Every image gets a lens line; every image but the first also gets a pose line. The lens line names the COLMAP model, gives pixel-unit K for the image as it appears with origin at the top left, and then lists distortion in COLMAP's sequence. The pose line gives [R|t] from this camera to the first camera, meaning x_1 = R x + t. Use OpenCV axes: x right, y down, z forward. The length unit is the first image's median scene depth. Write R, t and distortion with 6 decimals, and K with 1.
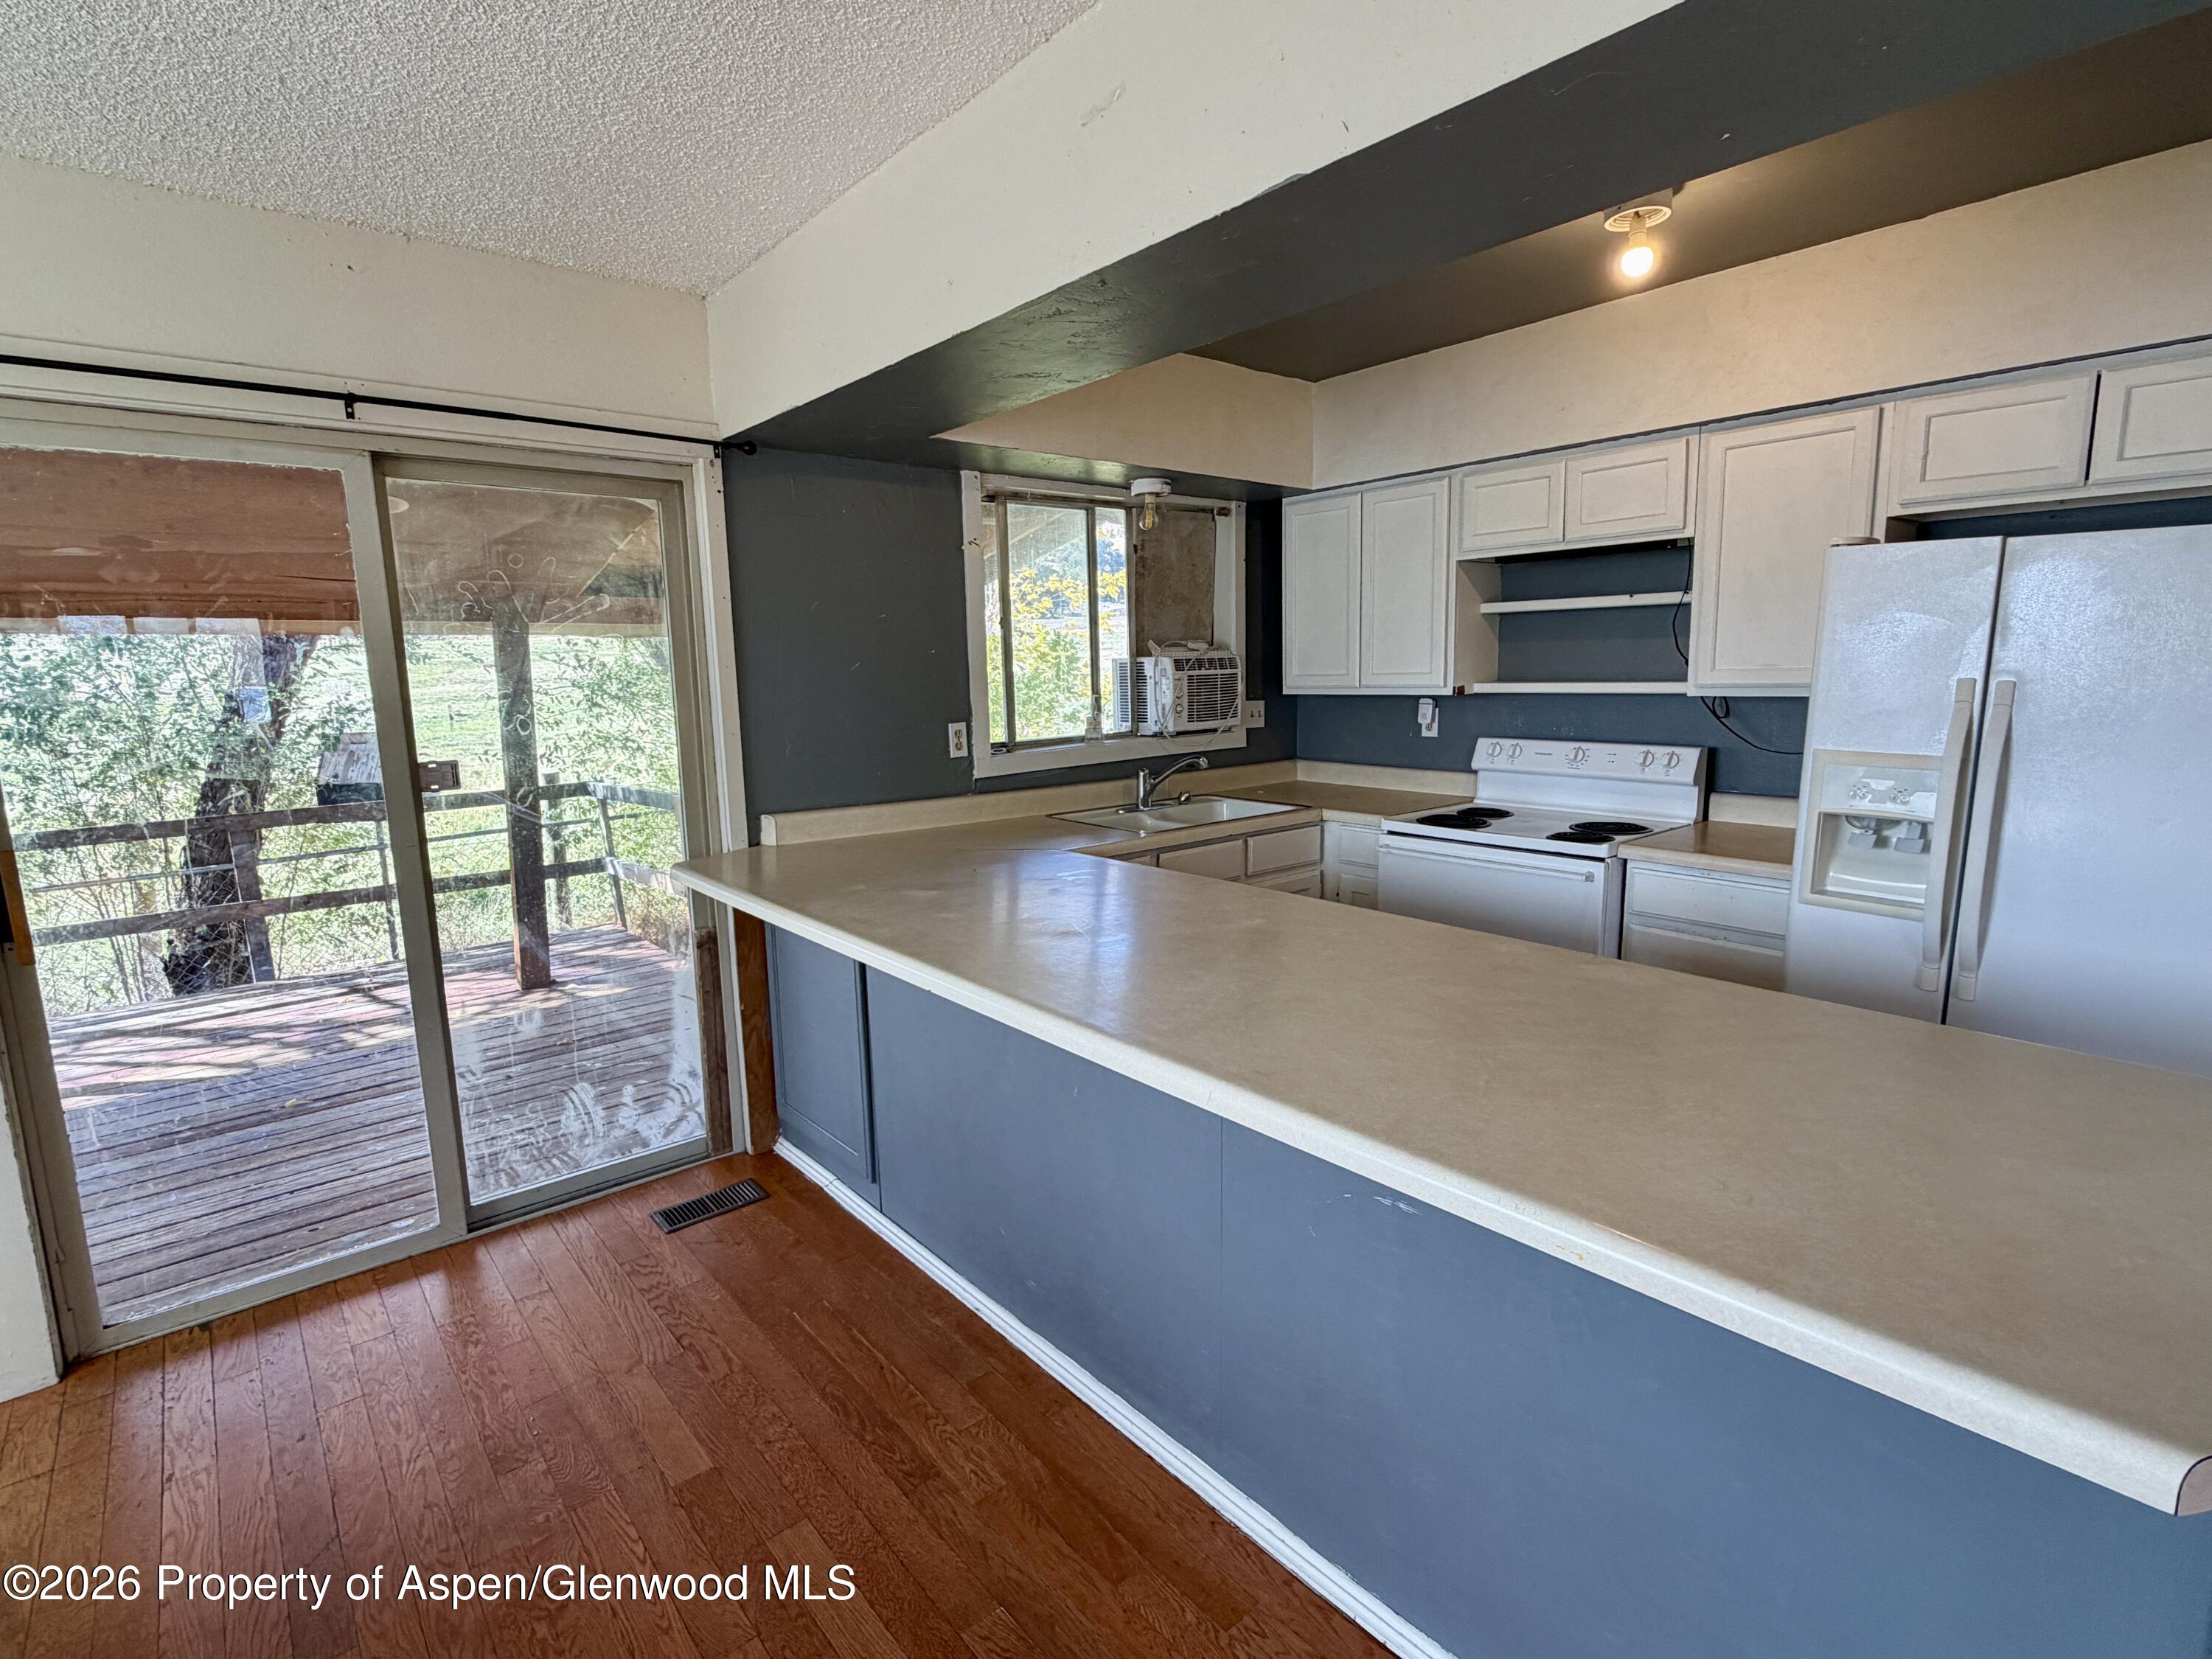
lens RADIAL K [[1062.1, 0, 1111.8], [0, 1062.1, 826.6], [0, 0, 1]] dist [0.000138, 0.000012]
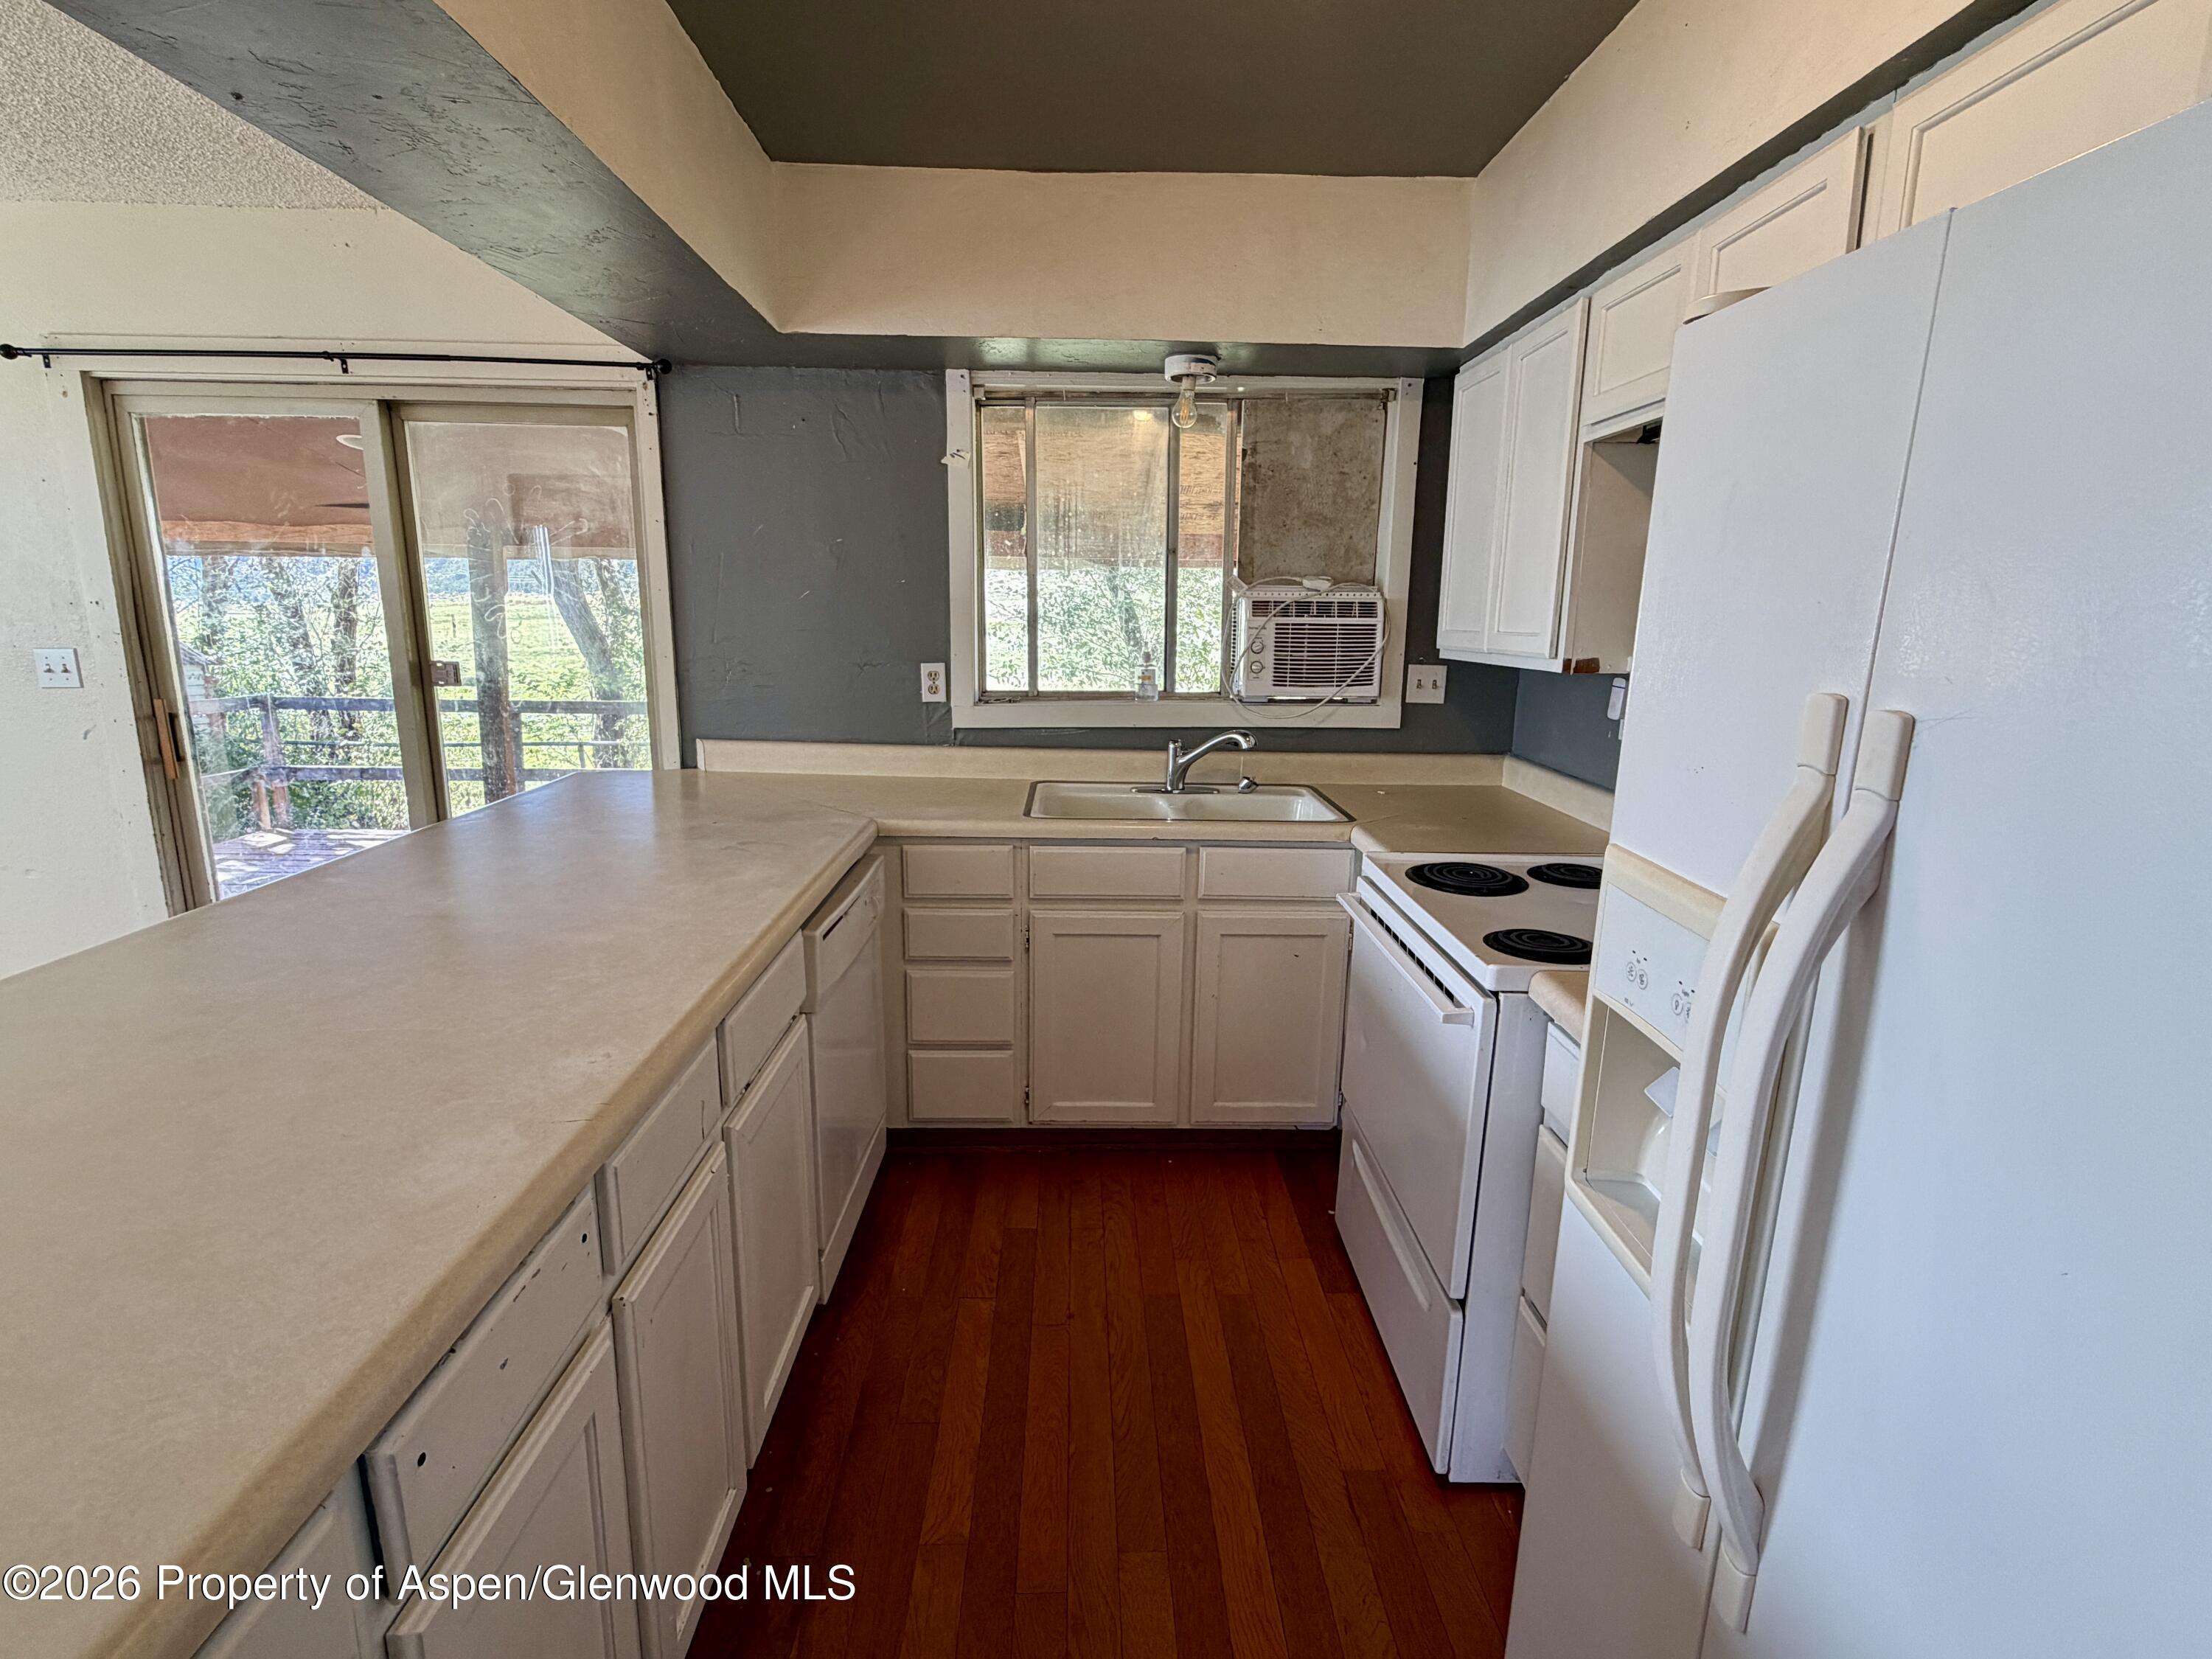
lens RADIAL K [[1062.1, 0, 1104.0], [0, 1062.1, 832.6], [0, 0, 1]] dist [0.000138, 0.000012]
pose [[0.773055, 0.162820, -0.613087, 0.520293], [-0.128534, 0.986655, 0.099959, -0.063320], [0.621180, 0.001528, 0.783666, 0.382553]]
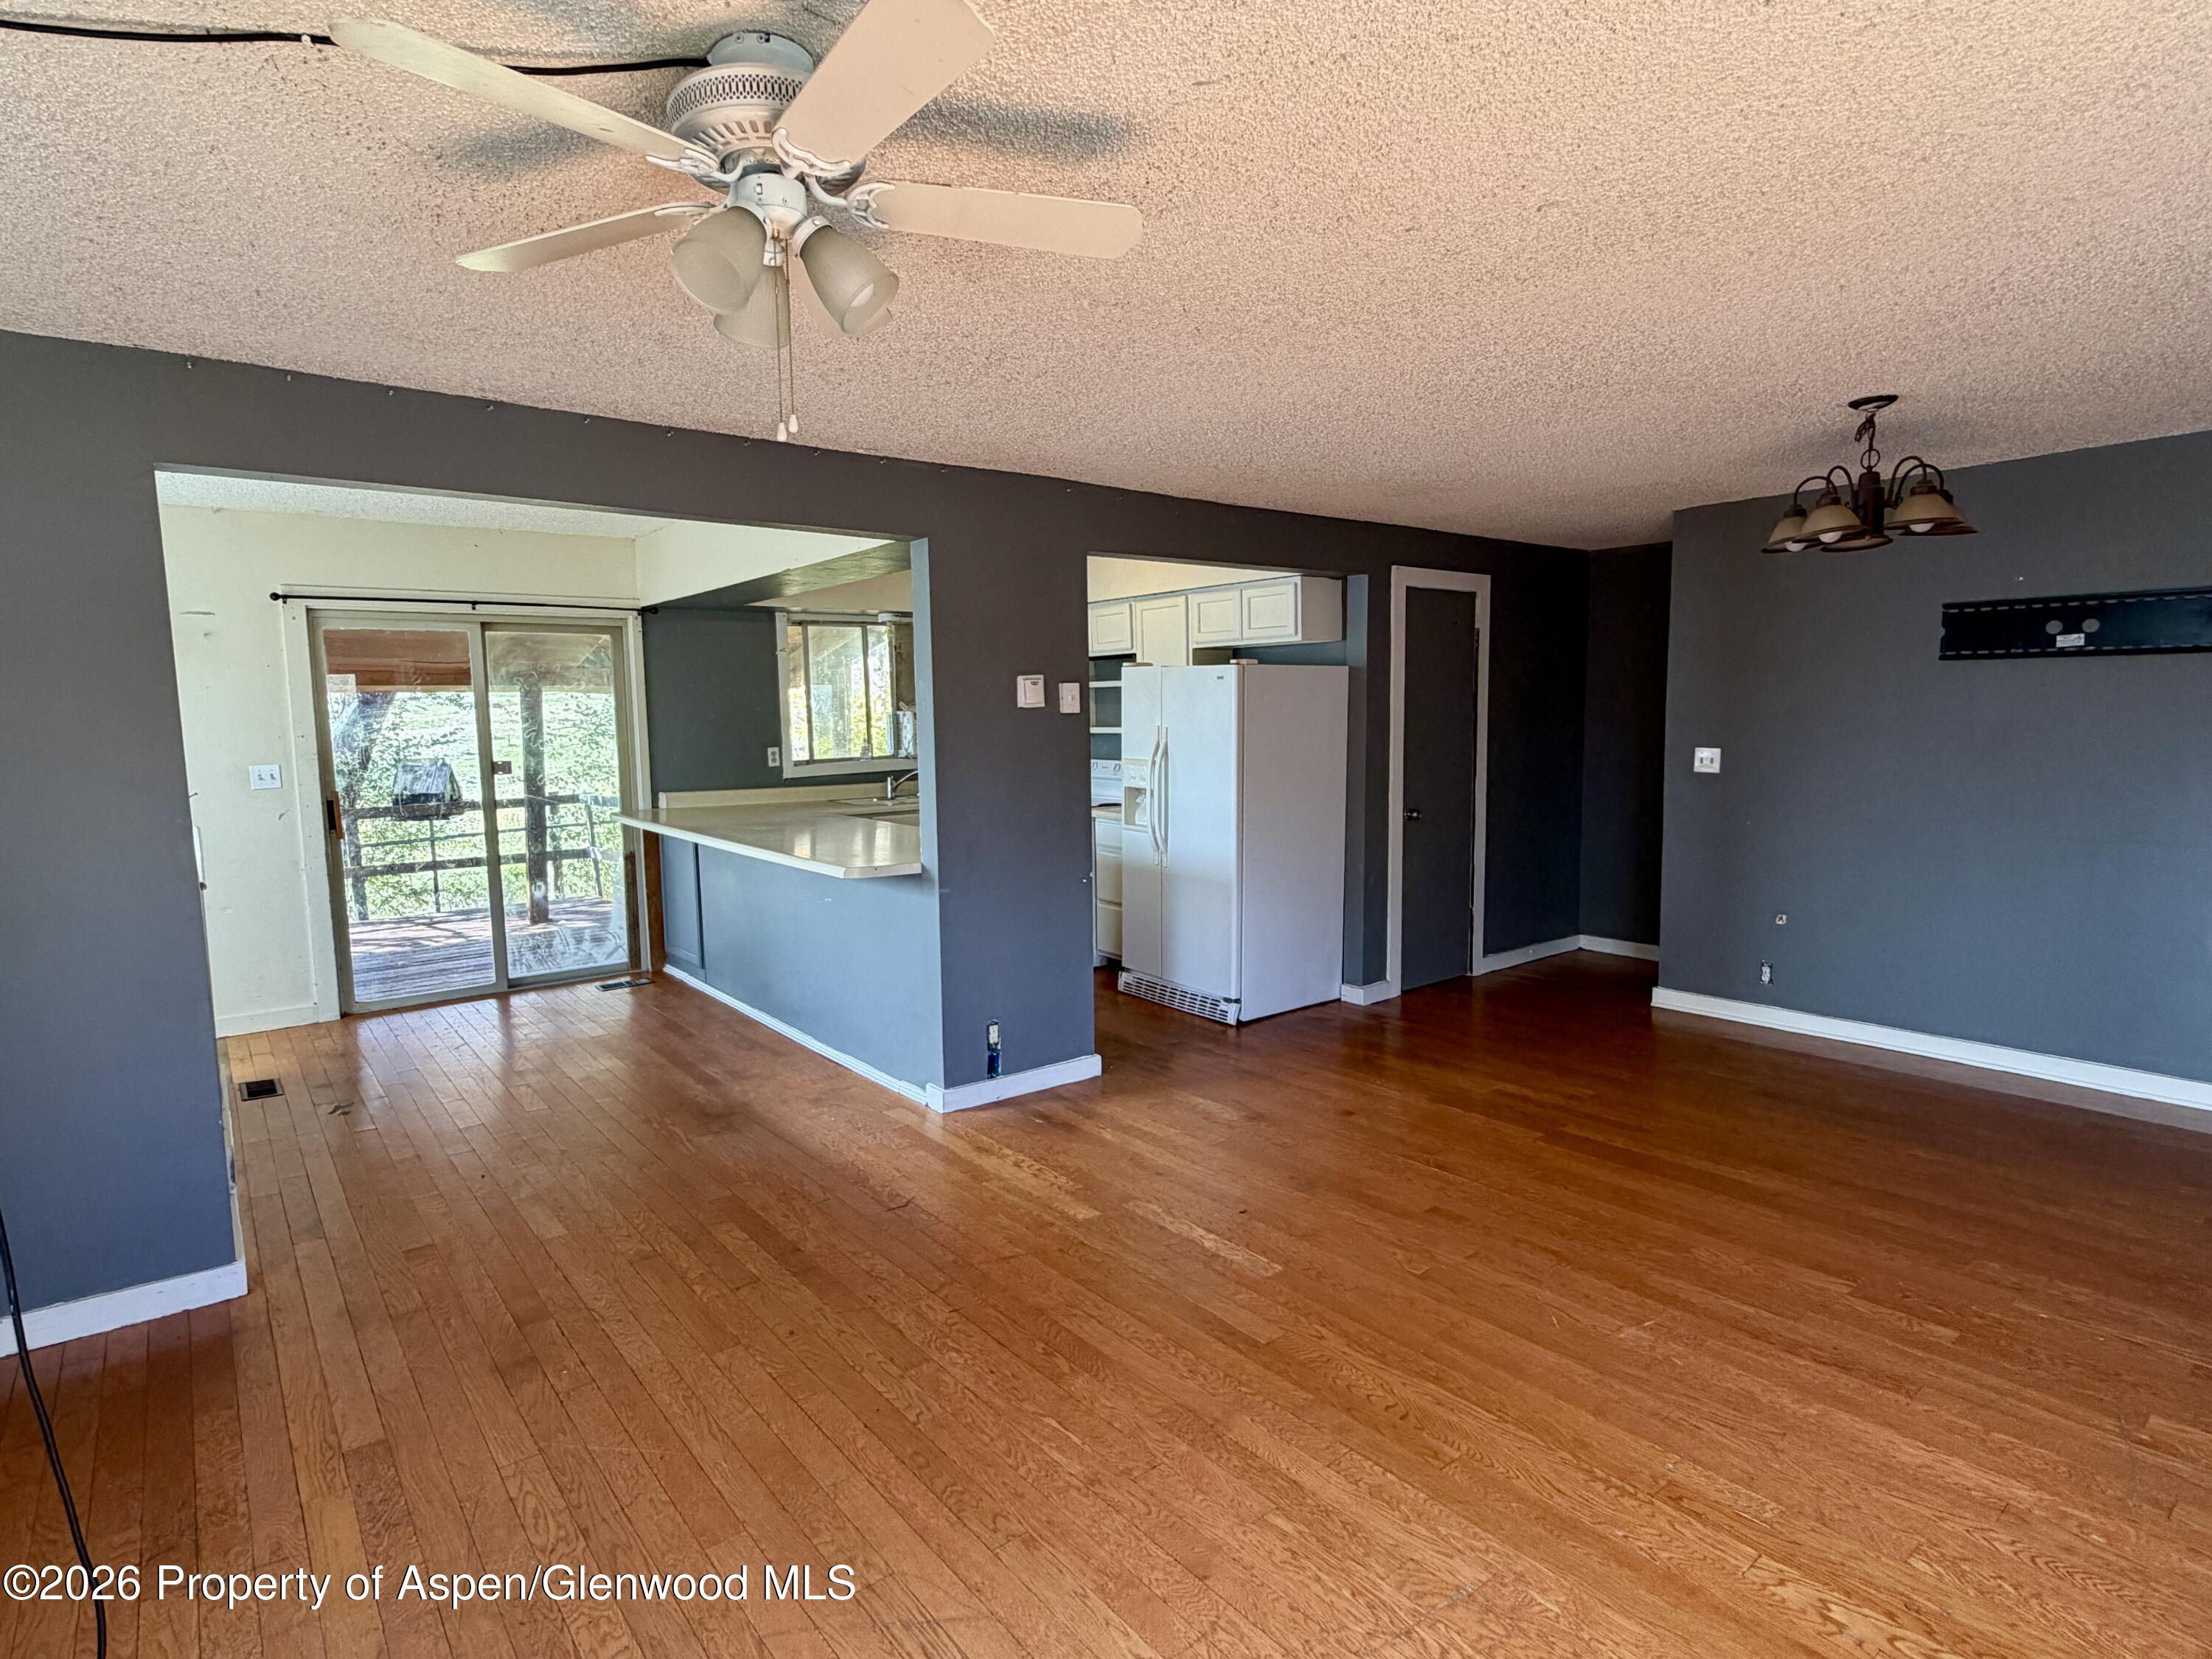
lens RADIAL K [[1167.9, 0, 1112.8], [0, 1167.9, 824.8], [0, 0, 1]] dist [0.002442, -0.002017]
pose [[0.999289, 0.009296, -0.036539, 0.498783], [-0.011099, 0.998714, -0.049459, 0.124466], [0.036032, 0.049829, 0.998108, -0.951254]]
